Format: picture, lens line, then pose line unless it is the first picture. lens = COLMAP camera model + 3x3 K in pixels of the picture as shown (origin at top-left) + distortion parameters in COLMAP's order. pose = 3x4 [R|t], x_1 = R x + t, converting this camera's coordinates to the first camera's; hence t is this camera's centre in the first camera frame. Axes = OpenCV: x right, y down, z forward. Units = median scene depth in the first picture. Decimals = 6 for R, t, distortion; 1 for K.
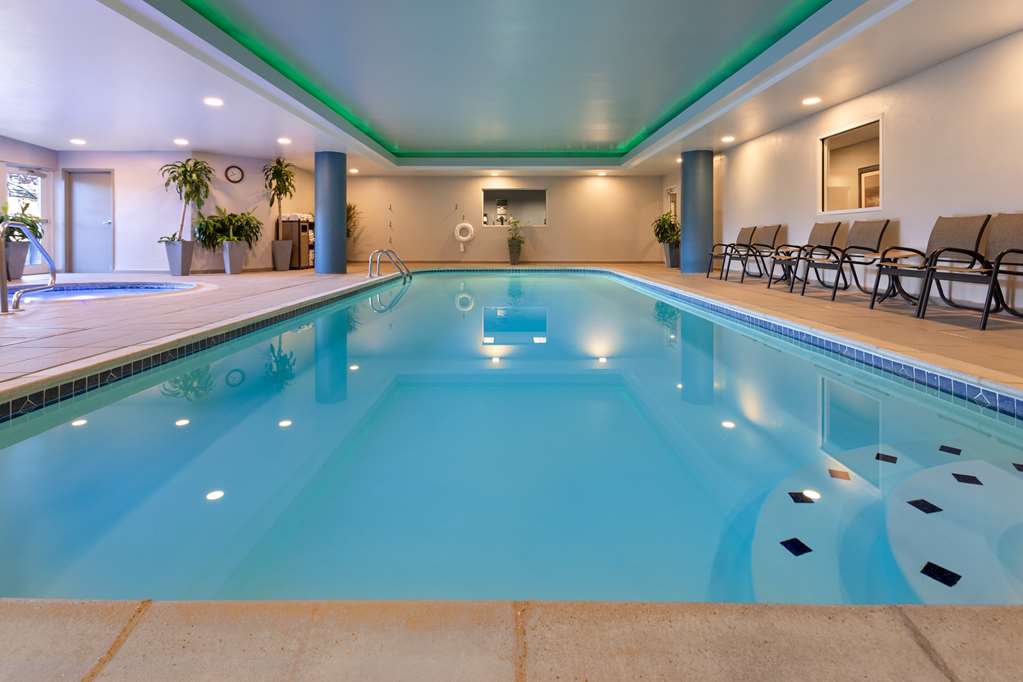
lens RADIAL K [[487.1, 0, 512.6], [0, 487.1, 351.7], [0, 0, 1]] dist [-0.000295, 0.000607]
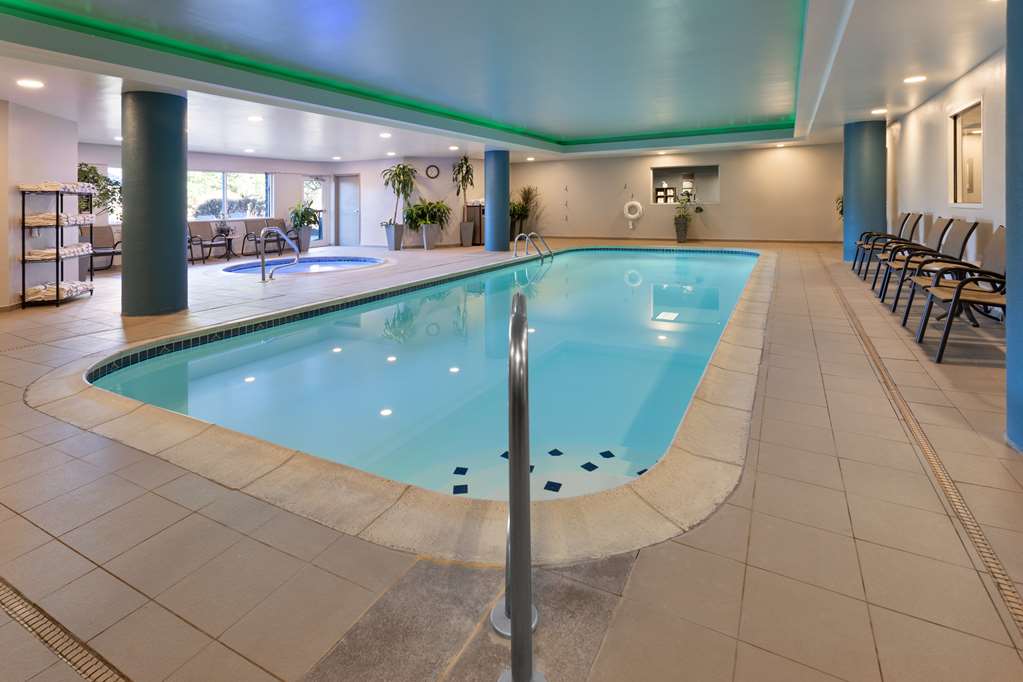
lens RADIAL K [[498.0, 0, 511.5], [0, 498.0, 341.0], [0, 0, 1]] dist [-0.000043, 0.000552]
pose [[0.882954, 0.108999, -0.456631, 0.250659], [-0.087279, 0.993828, 0.068465, -0.028856], [0.461276, -0.020597, 0.887018, -0.072612]]
